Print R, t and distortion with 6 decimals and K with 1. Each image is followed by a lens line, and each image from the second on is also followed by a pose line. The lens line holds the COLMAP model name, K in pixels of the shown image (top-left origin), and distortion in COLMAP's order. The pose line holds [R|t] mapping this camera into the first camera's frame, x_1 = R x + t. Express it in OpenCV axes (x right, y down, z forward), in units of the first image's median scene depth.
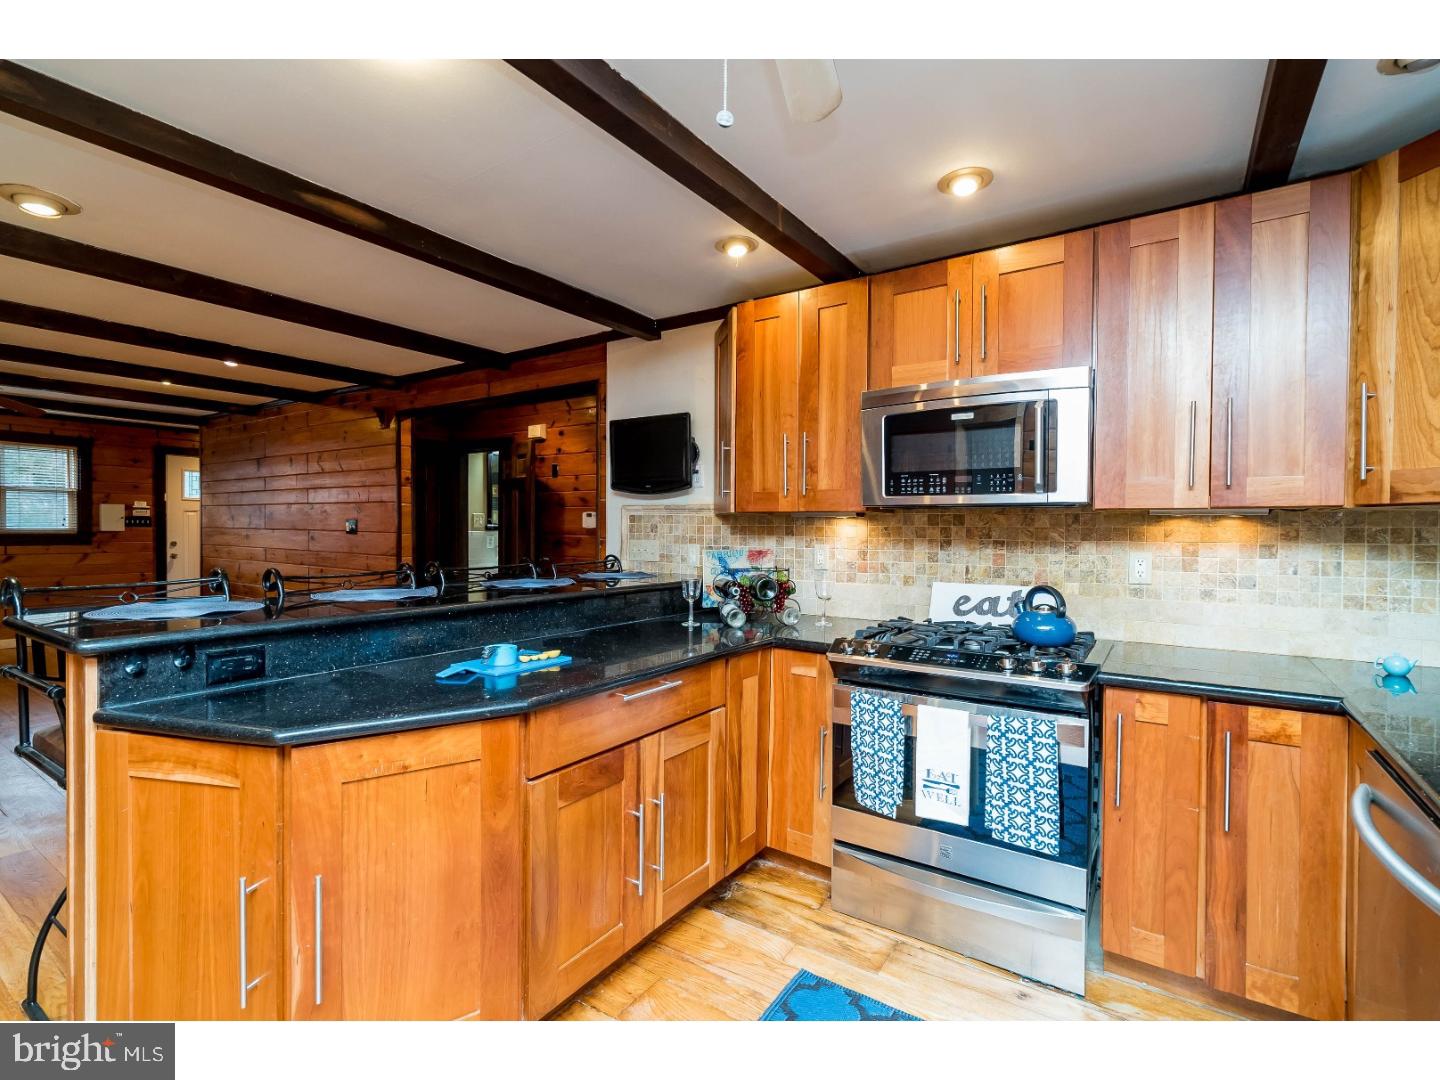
lens RADIAL K [[649.9, 0, 715.7], [0, 649.9, 540.2], [0, 0, 1]] dist [-0.011660, 0.001987]
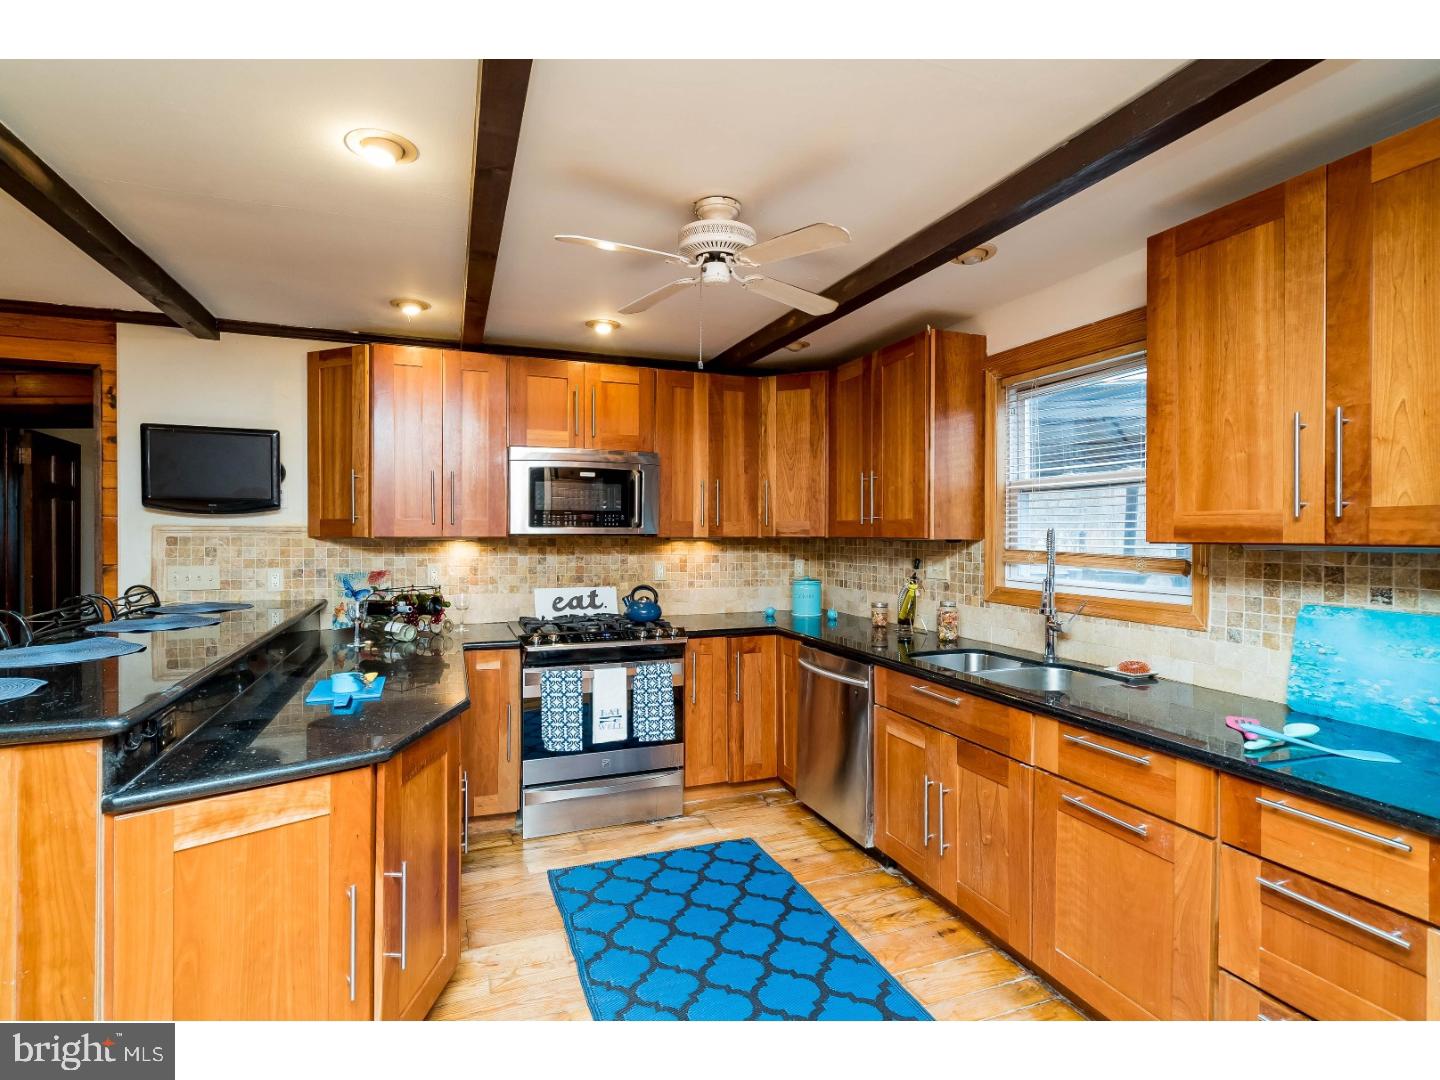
lens RADIAL K [[674.4, 0, 704.6], [0, 674.4, 540.5], [0, 0, 1]] dist [-0.001965, -0.000025]
pose [[0.597410, -0.015973, 0.801777, -0.502982], [0.015767, 0.999842, 0.008170, -0.035938], [-0.801781, 0.007761, 0.597567, -0.093935]]
